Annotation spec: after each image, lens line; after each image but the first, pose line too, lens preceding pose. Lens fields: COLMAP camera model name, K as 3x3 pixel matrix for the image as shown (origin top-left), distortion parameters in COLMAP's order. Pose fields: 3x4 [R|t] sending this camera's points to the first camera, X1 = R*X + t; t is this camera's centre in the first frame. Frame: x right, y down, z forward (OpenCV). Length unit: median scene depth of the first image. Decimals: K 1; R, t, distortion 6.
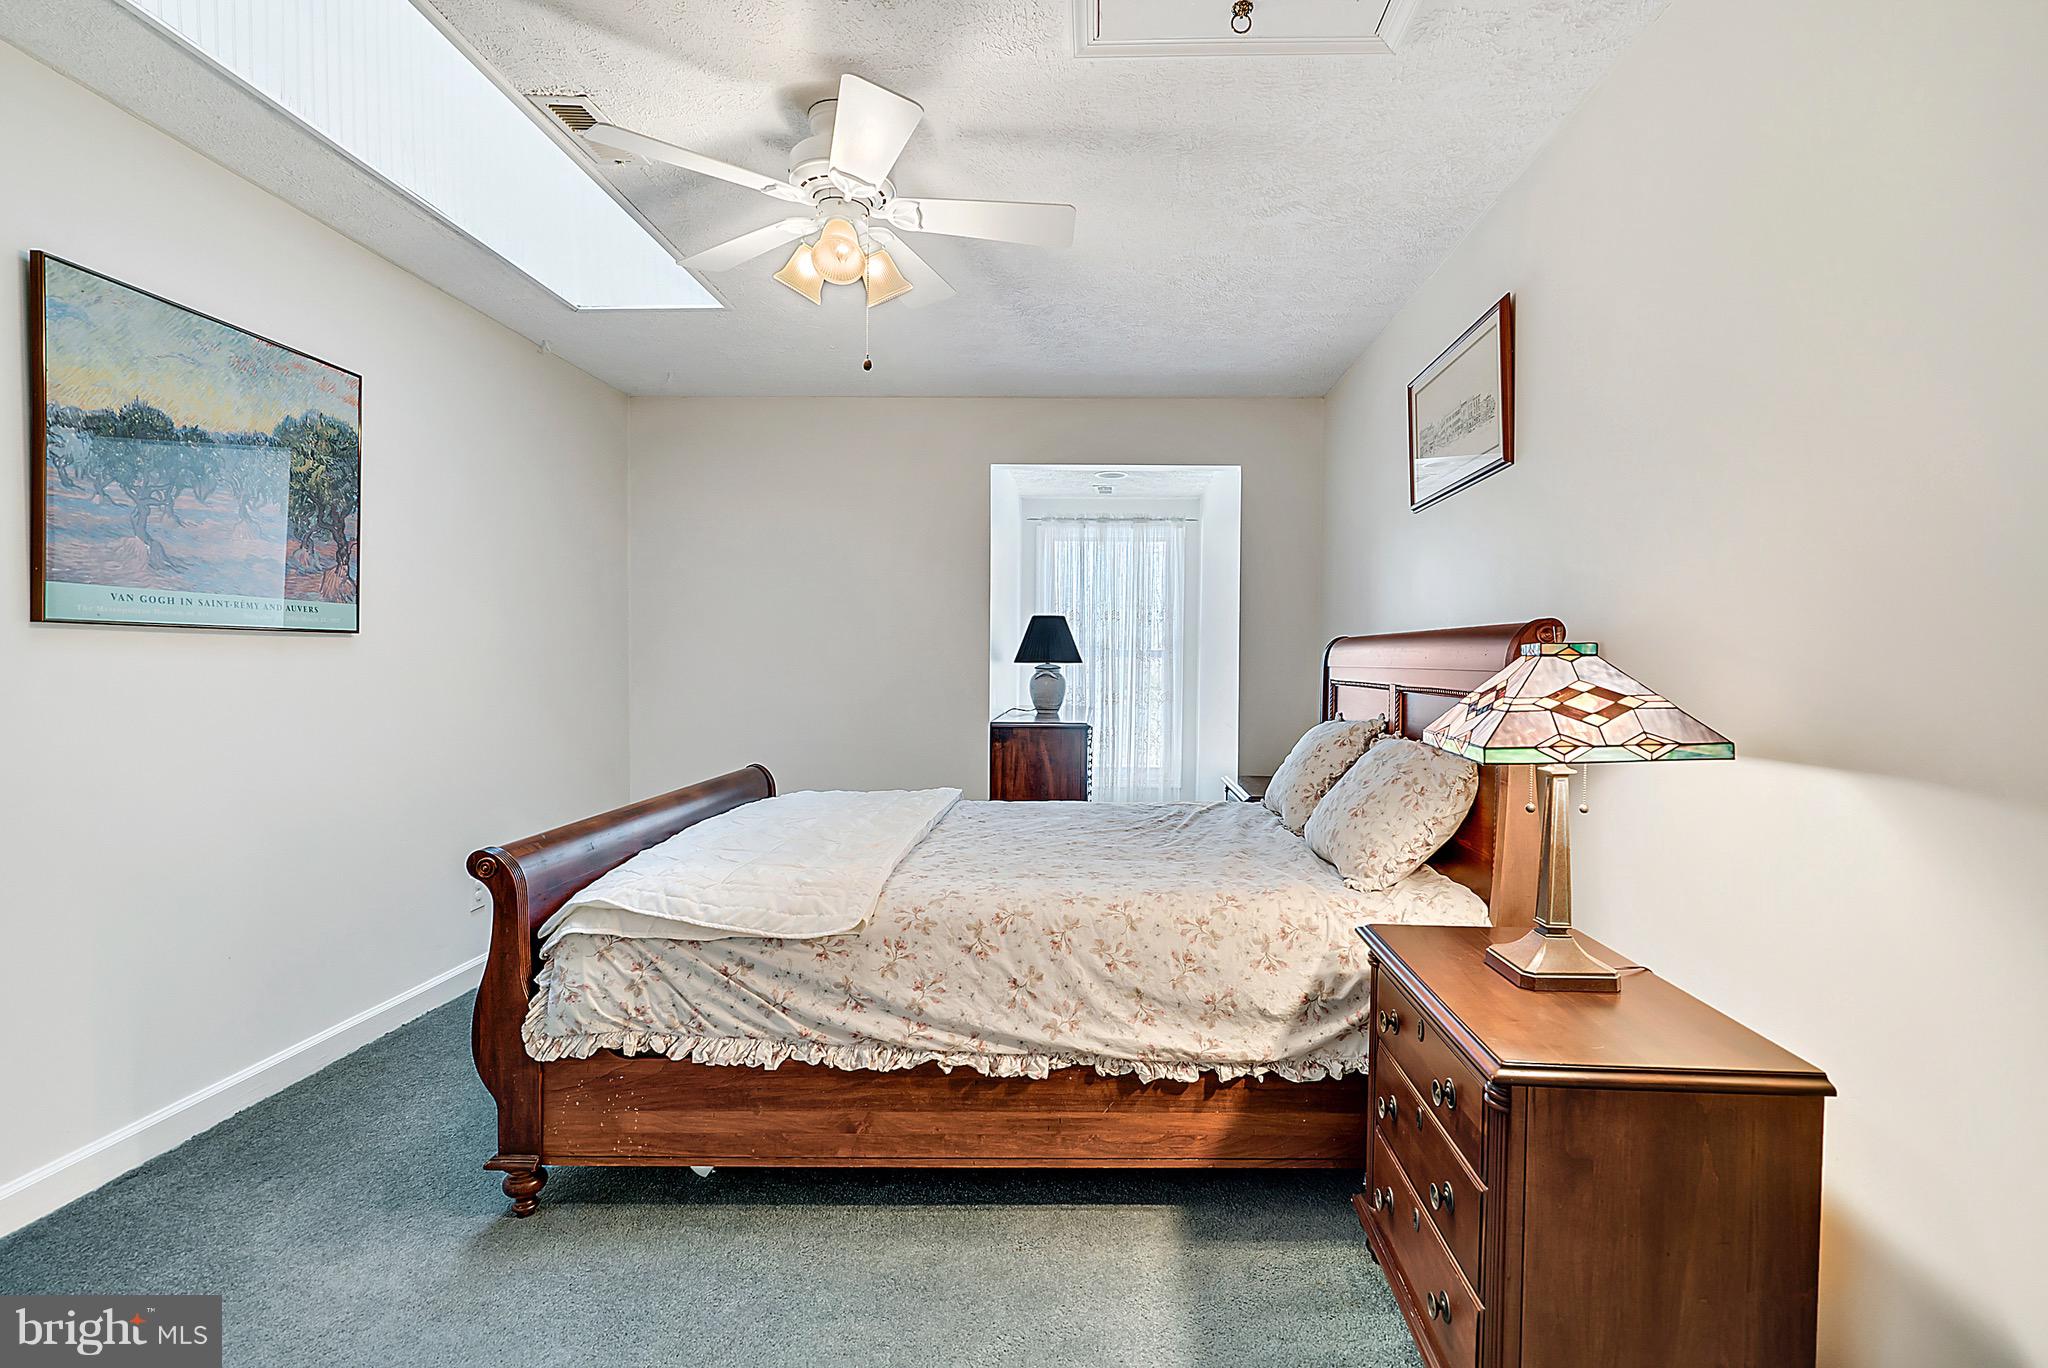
lens RADIAL K [[944.4, 0, 1026.9], [0, 944.4, 669.9], [0, 0, 1]] dist [-0.005826, 0.000702]
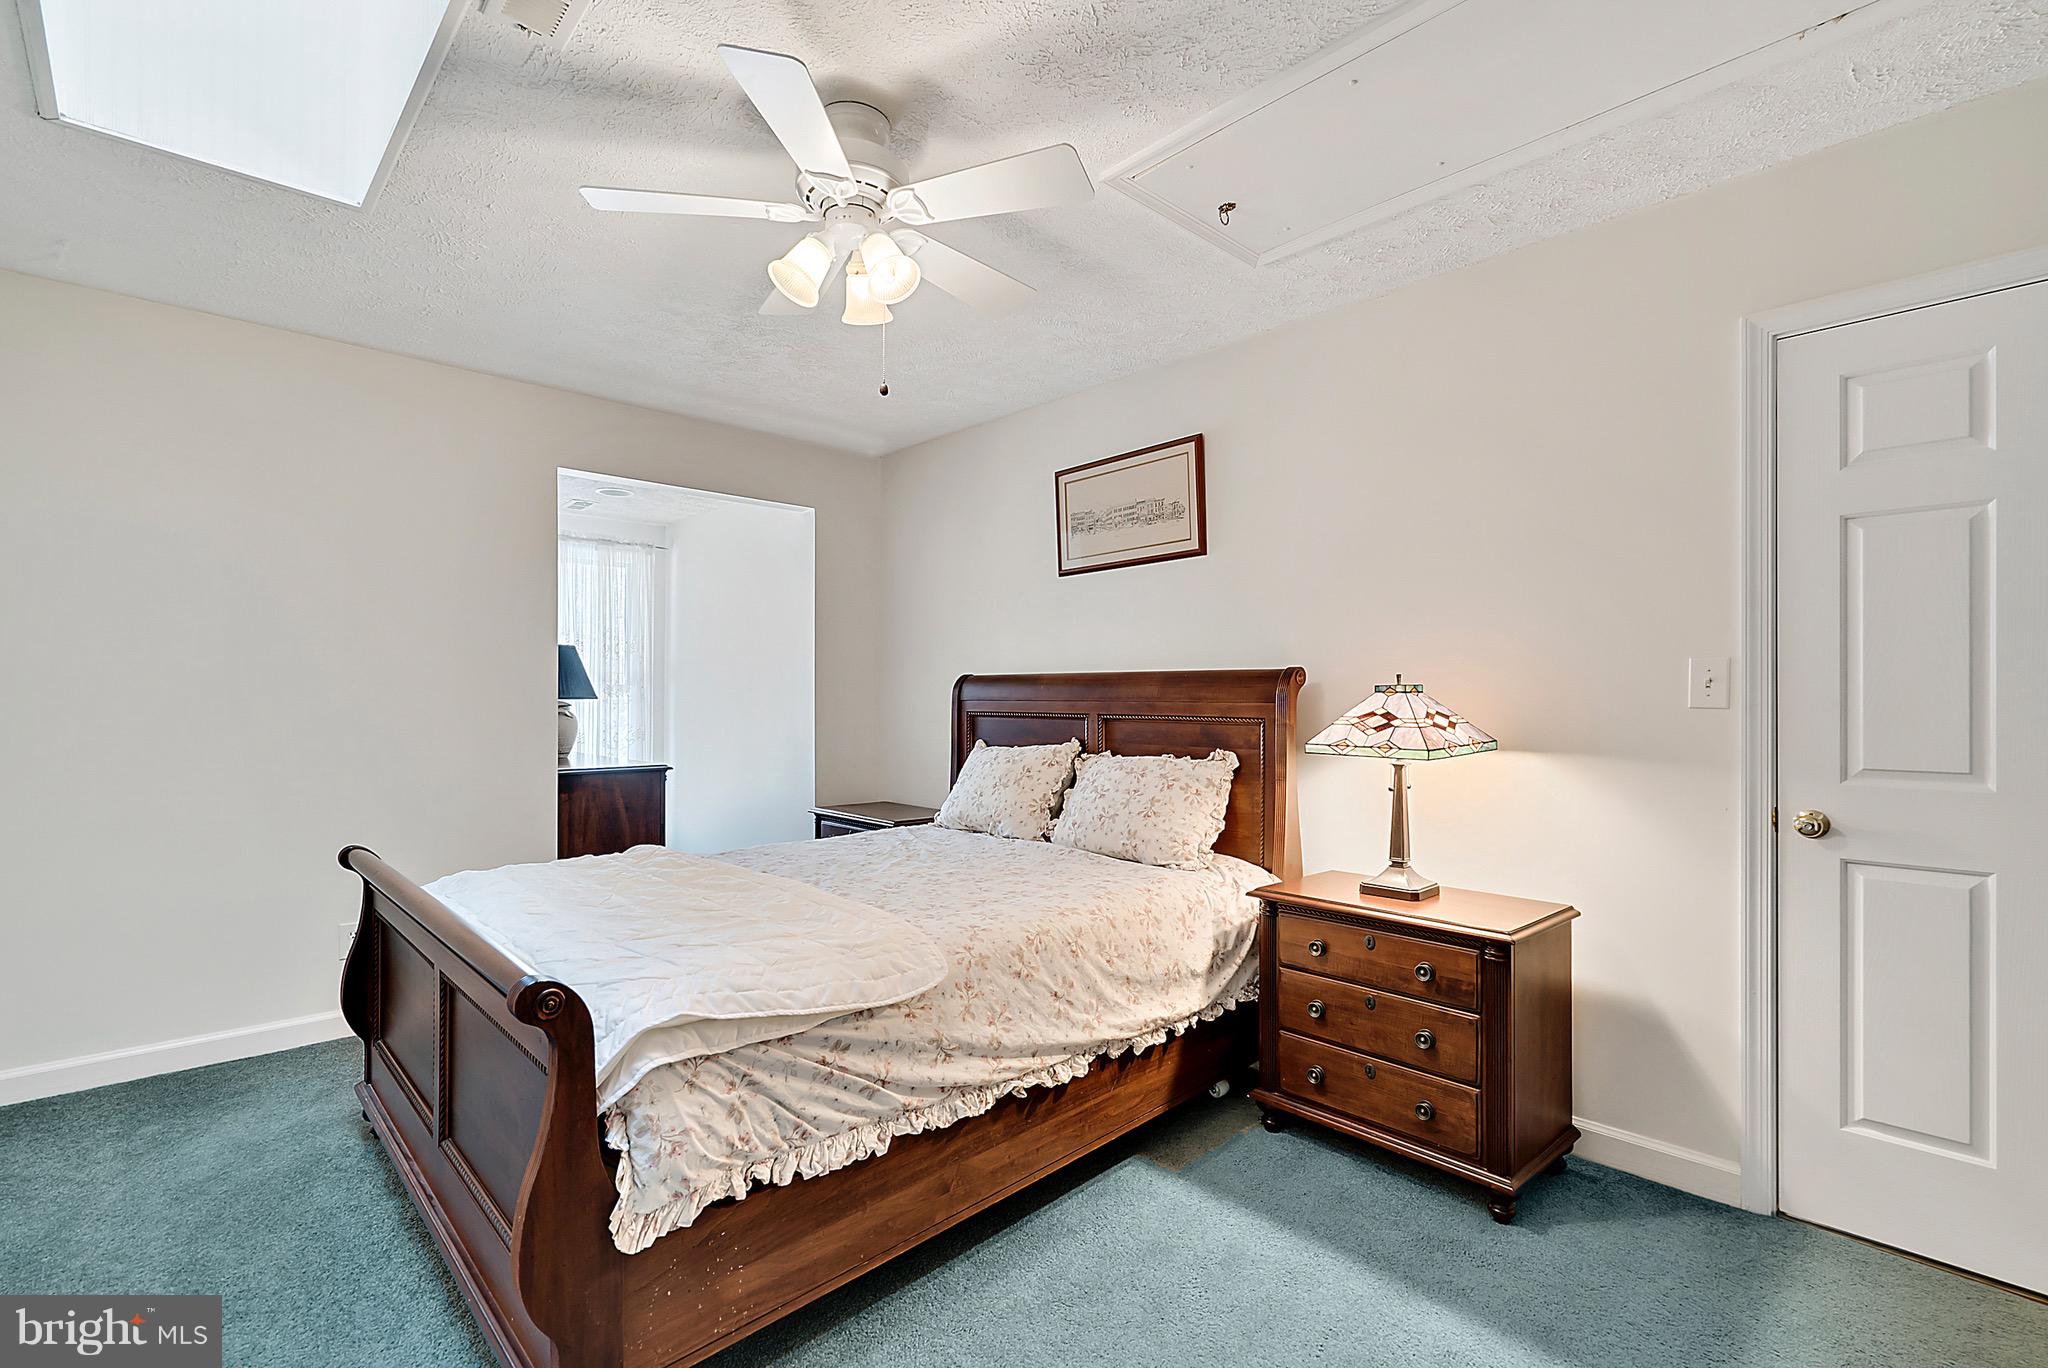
lens RADIAL K [[944.4, 0, 1026.9], [0, 944.4, 669.9], [0, 0, 1]] dist [-0.005826, 0.000702]
pose [[0.698645, 0.013288, 0.715345, -0.817110], [0.011304, 0.999498, -0.029606, -0.010327], [-0.715379, 0.028771, 0.698144, 0.257249]]
